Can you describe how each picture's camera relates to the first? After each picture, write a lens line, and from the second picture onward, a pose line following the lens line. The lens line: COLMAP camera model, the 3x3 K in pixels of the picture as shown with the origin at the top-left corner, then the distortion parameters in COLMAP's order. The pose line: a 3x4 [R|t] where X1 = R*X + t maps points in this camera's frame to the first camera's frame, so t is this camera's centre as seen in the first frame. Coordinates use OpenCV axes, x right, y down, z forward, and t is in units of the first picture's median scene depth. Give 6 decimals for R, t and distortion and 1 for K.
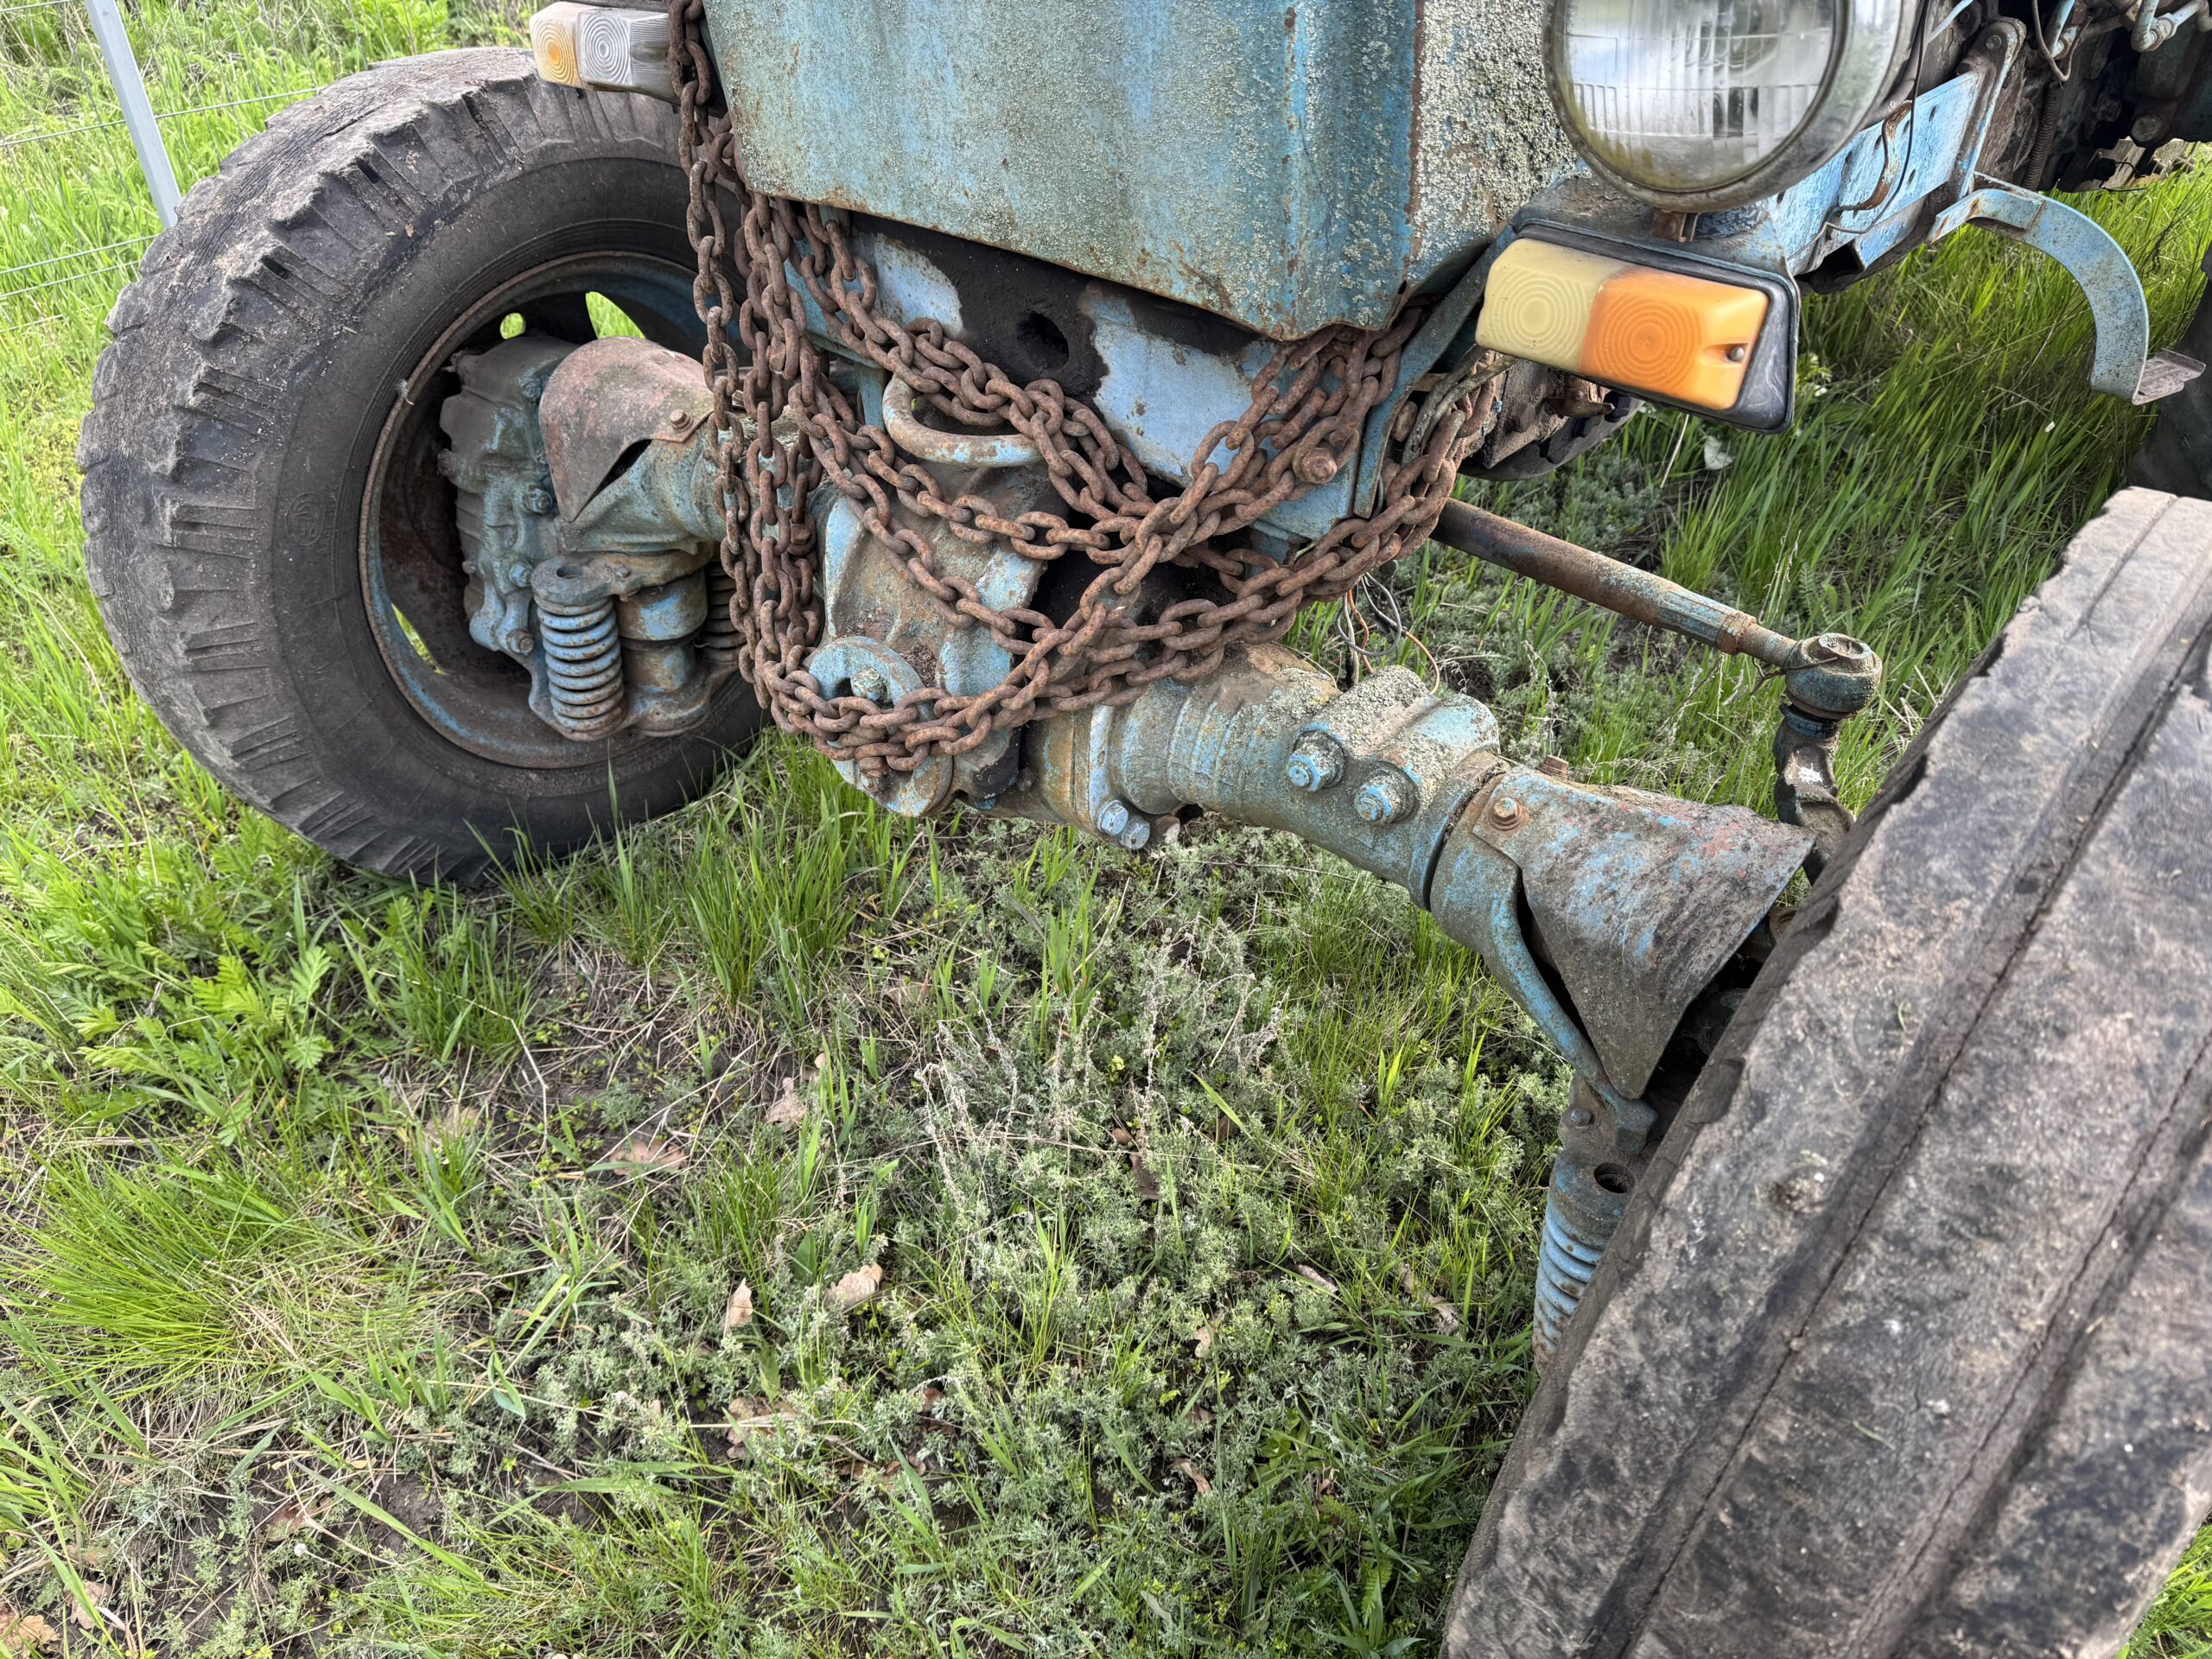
lens RADIAL K [[1537.2, 0, 1110.3], [0, 1537.2, 839.3], [0, 0, 1]] dist [0.168053, -0.328354]
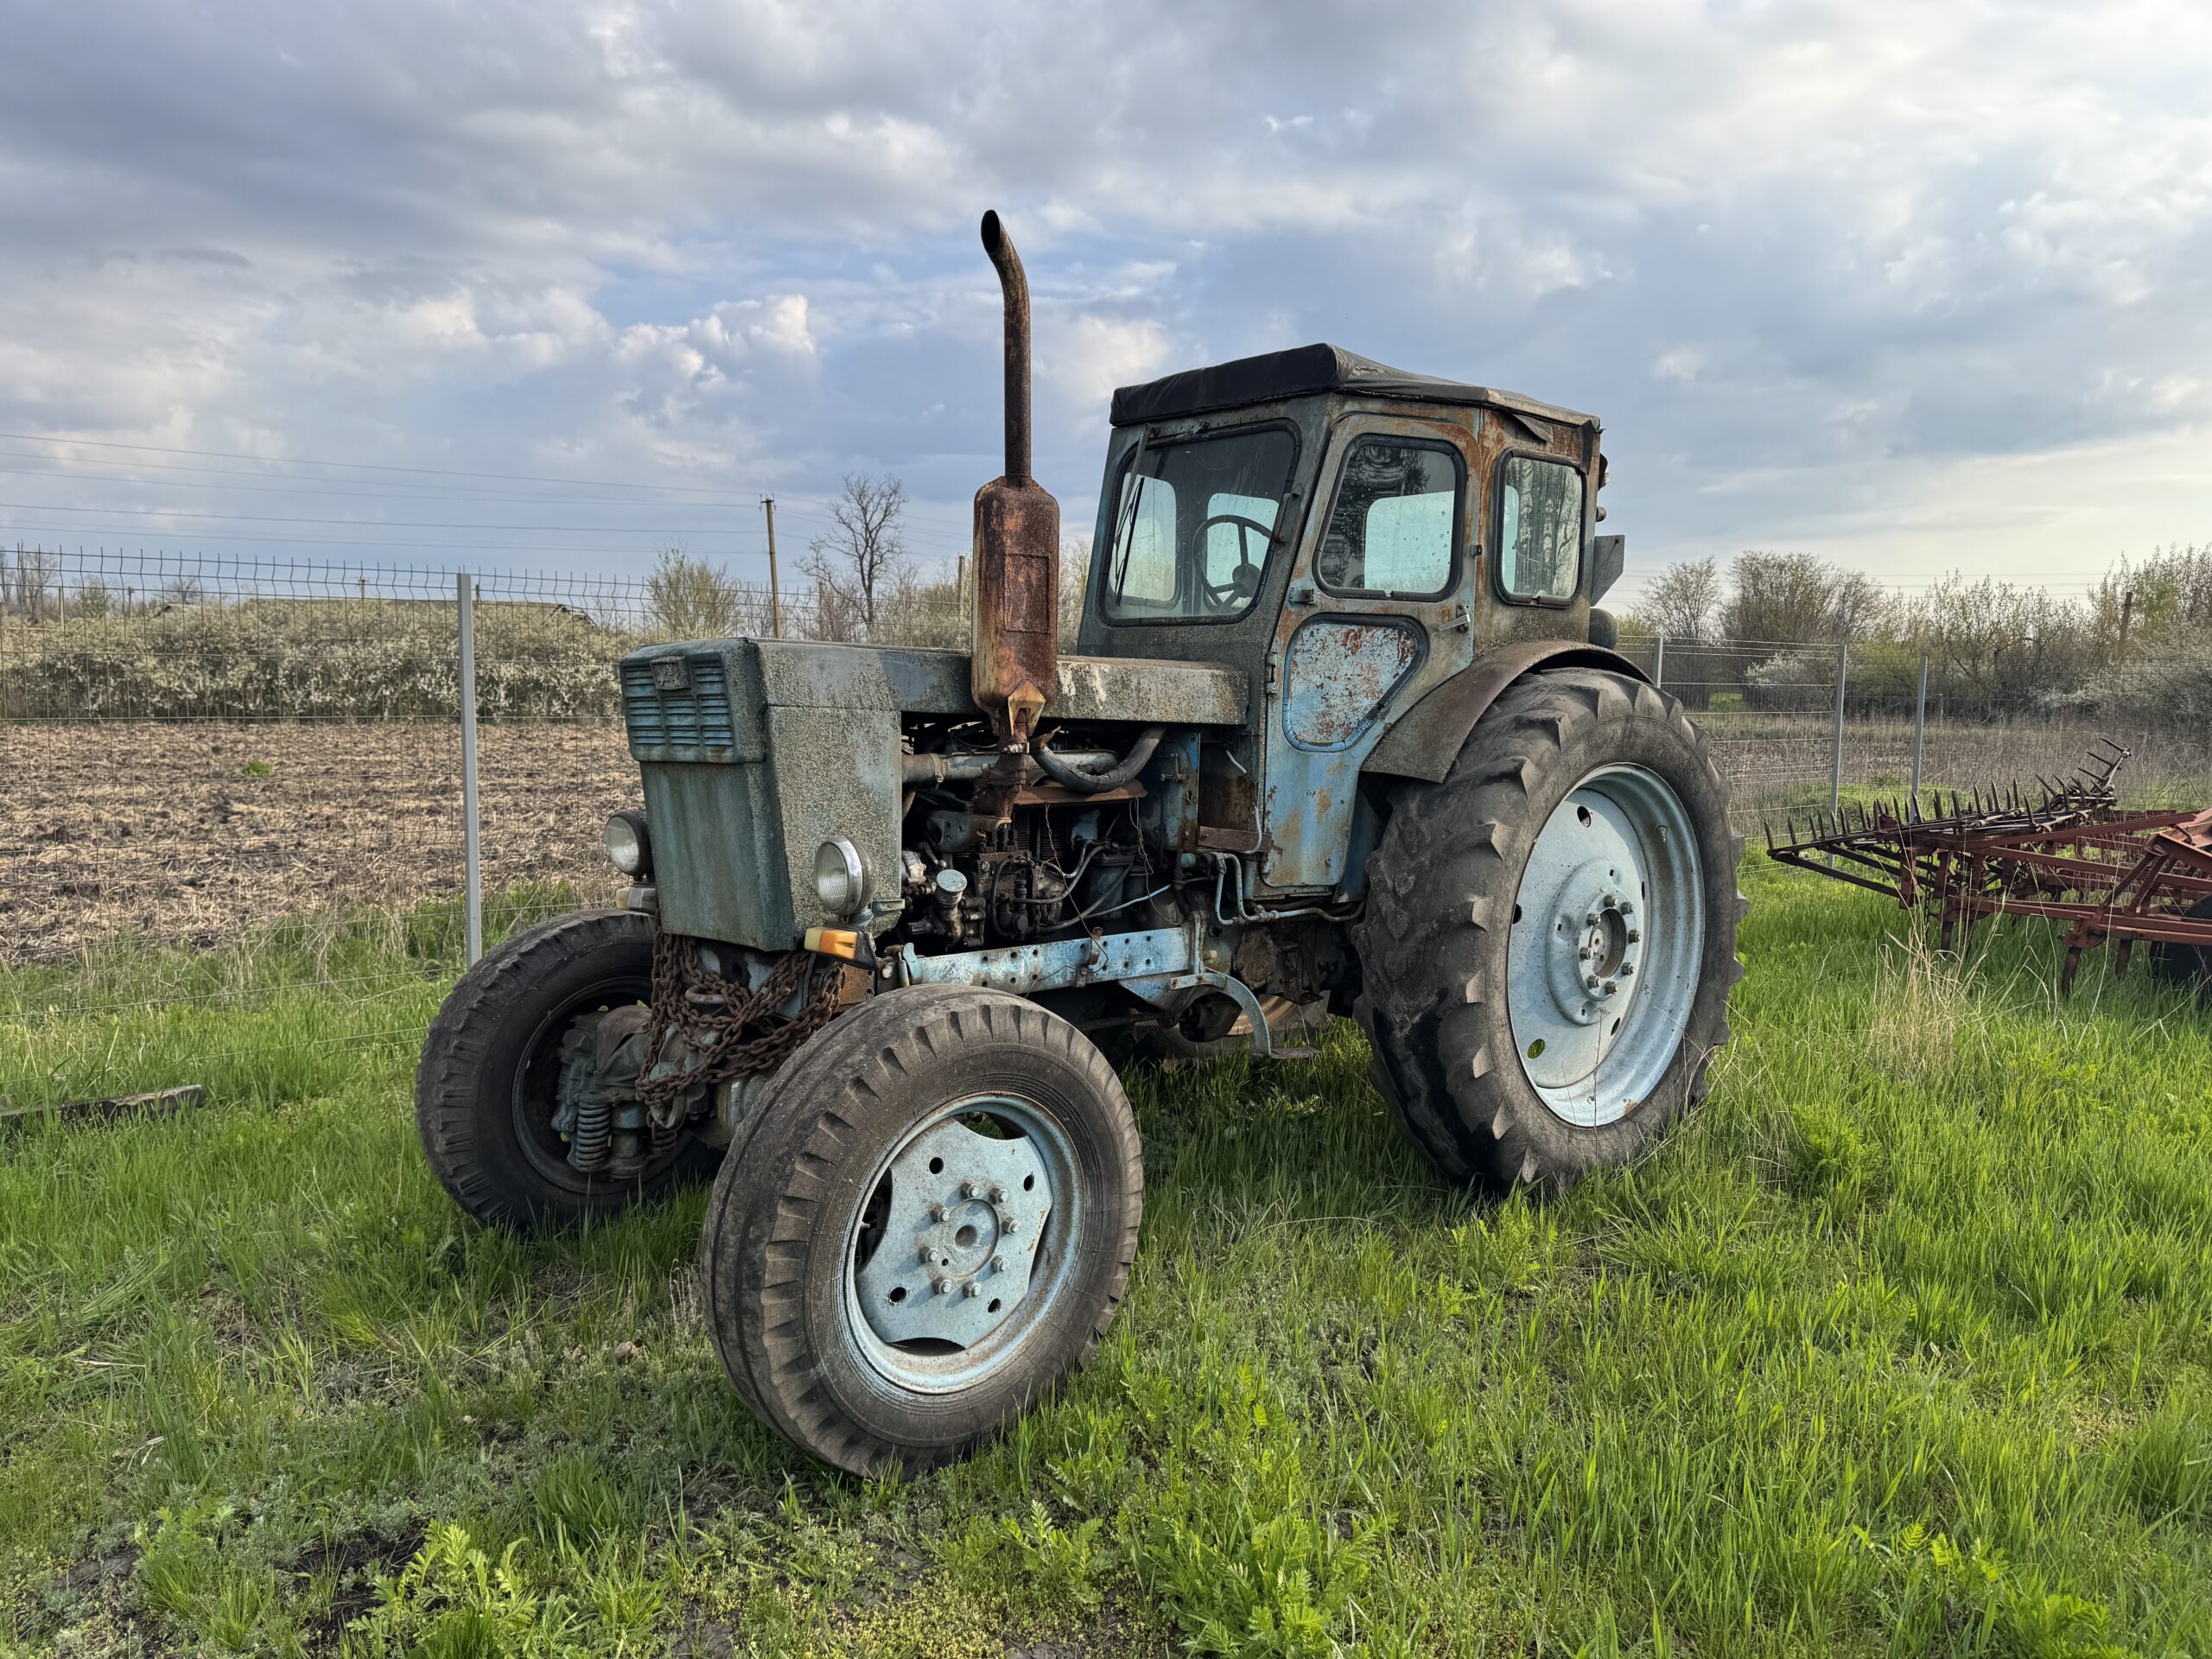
lens RADIAL K [[1537.2, 0, 1110.3], [0, 1537.2, 839.3], [0, 0, 1]] dist [0.168053, -0.328354]
pose [[0.993853, 0.014716, -0.109727, 0.869565], [-0.073758, 0.827144, -0.557129, 0.968337], [0.082561, 0.561798, 0.823144, -1.426038]]
